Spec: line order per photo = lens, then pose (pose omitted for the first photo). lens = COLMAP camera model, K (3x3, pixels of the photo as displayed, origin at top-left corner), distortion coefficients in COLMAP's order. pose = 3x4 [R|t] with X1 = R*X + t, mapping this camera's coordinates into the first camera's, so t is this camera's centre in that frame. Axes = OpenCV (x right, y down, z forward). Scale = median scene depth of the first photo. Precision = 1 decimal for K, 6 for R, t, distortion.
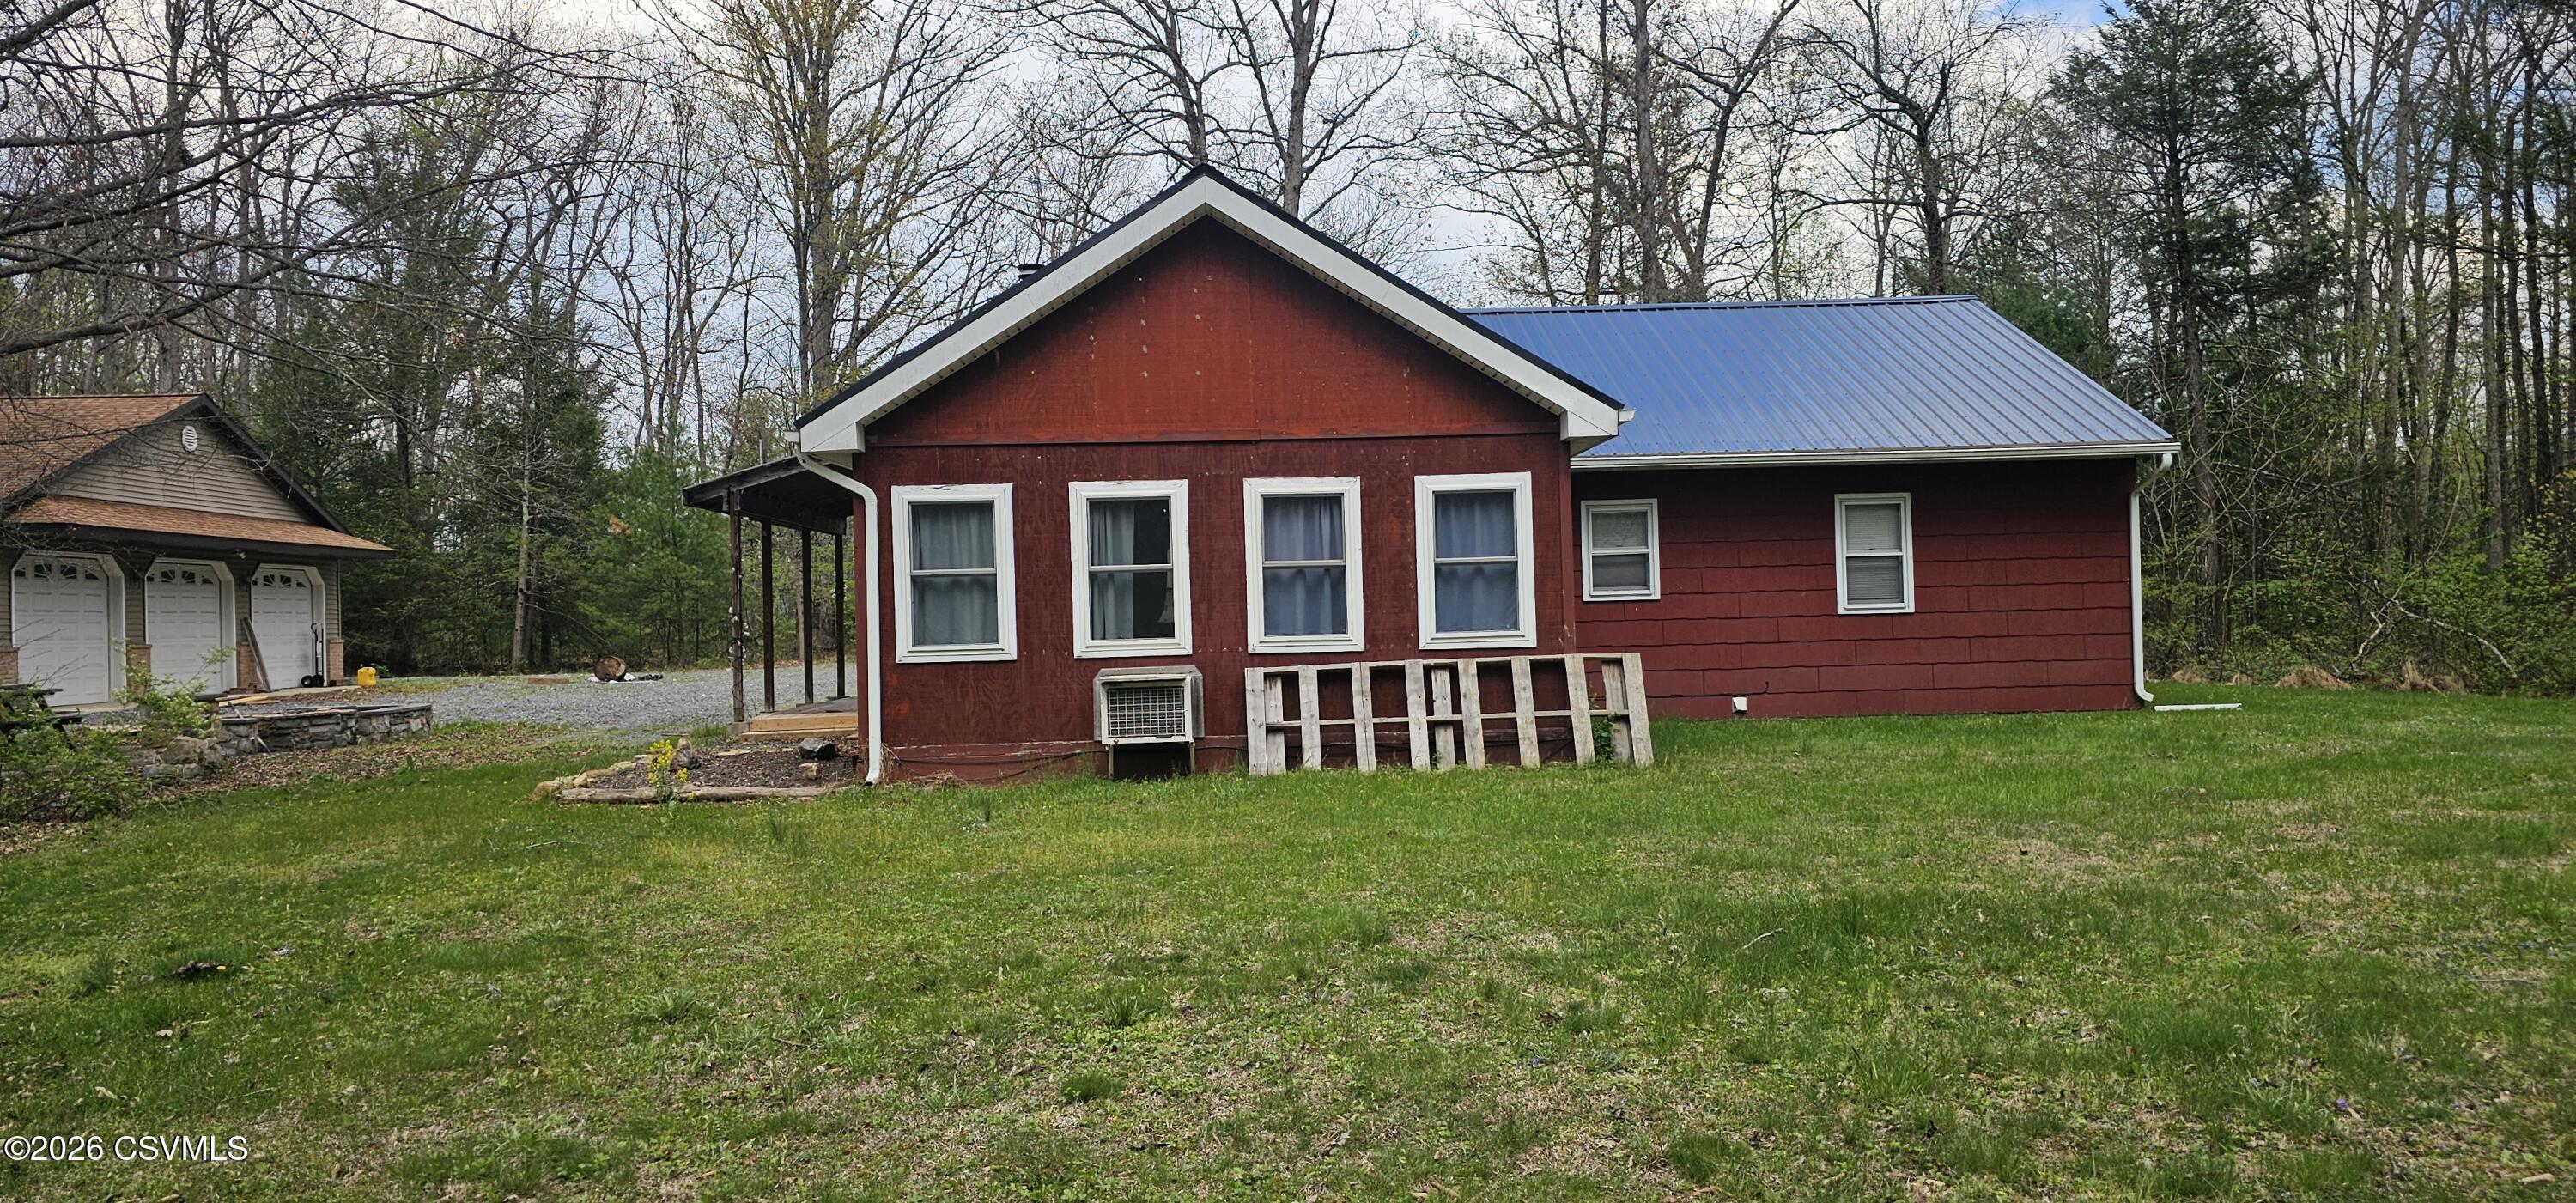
lens RADIAL K [[1744.0, 0, 1288.0], [0, 1744.0, 574.2], [0, 0, 1]] dist [0.072495, -0.059902]
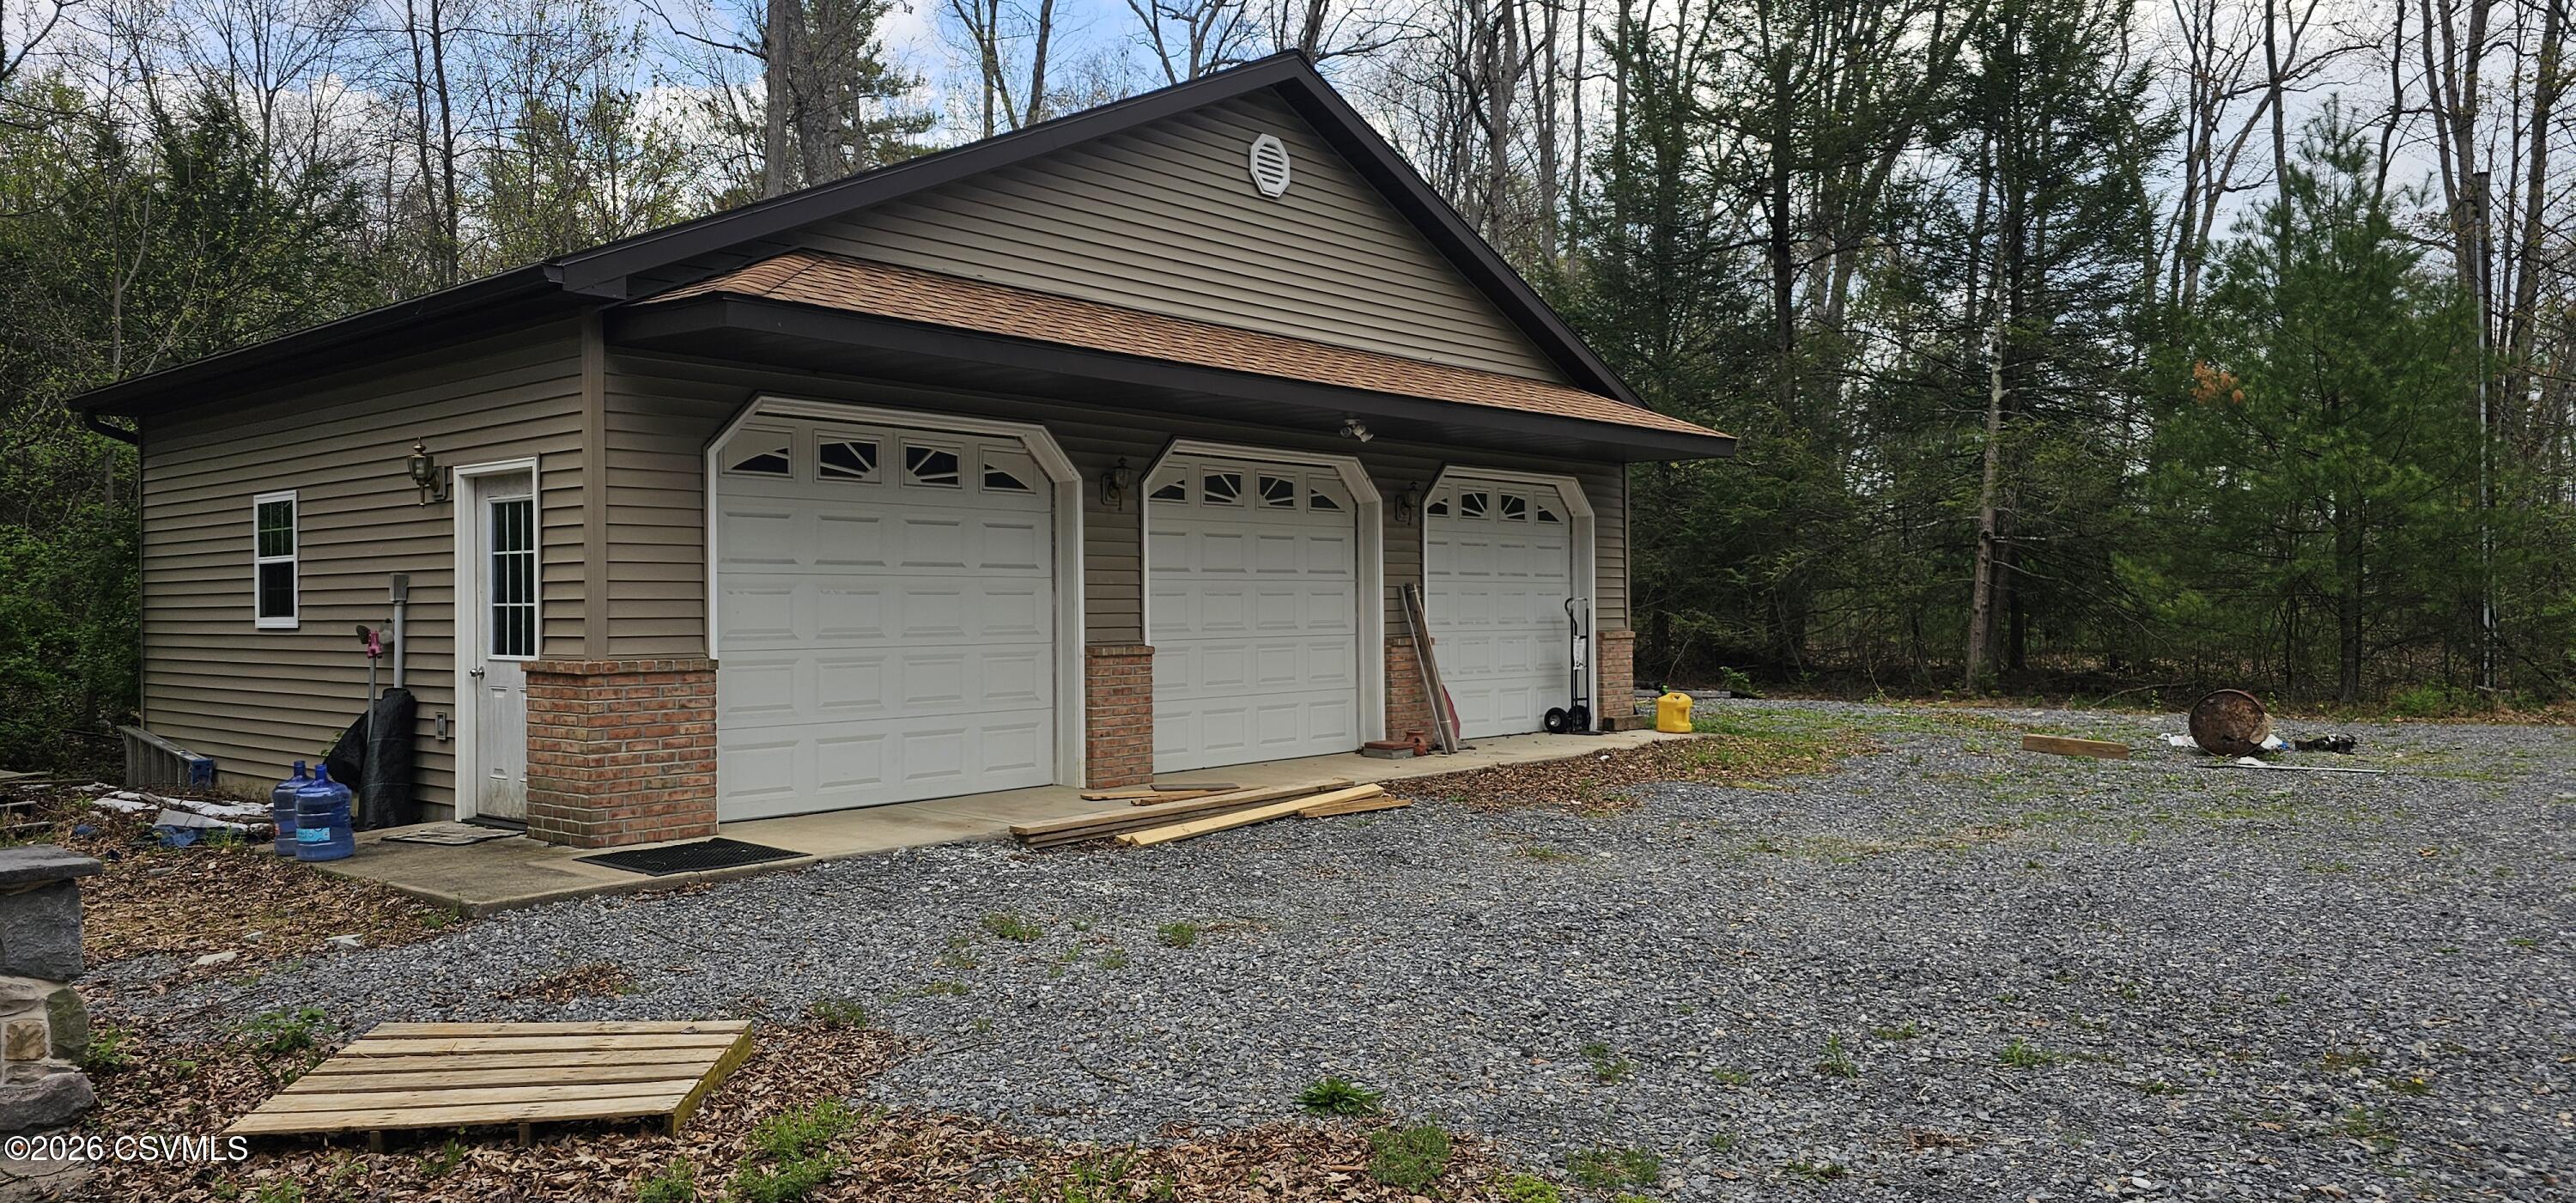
lens RADIAL K [[1744.0, 0, 1247.4], [0, 1744.0, 608.1], [0, 0, 1]] dist [0.072495, -0.059902]
pose [[0.707272, 0.021099, -0.706626, -0.654956], [0.006126, 0.999334, 0.035970, 0.031154], [0.706915, -0.029770, 0.706672, 1.419776]]
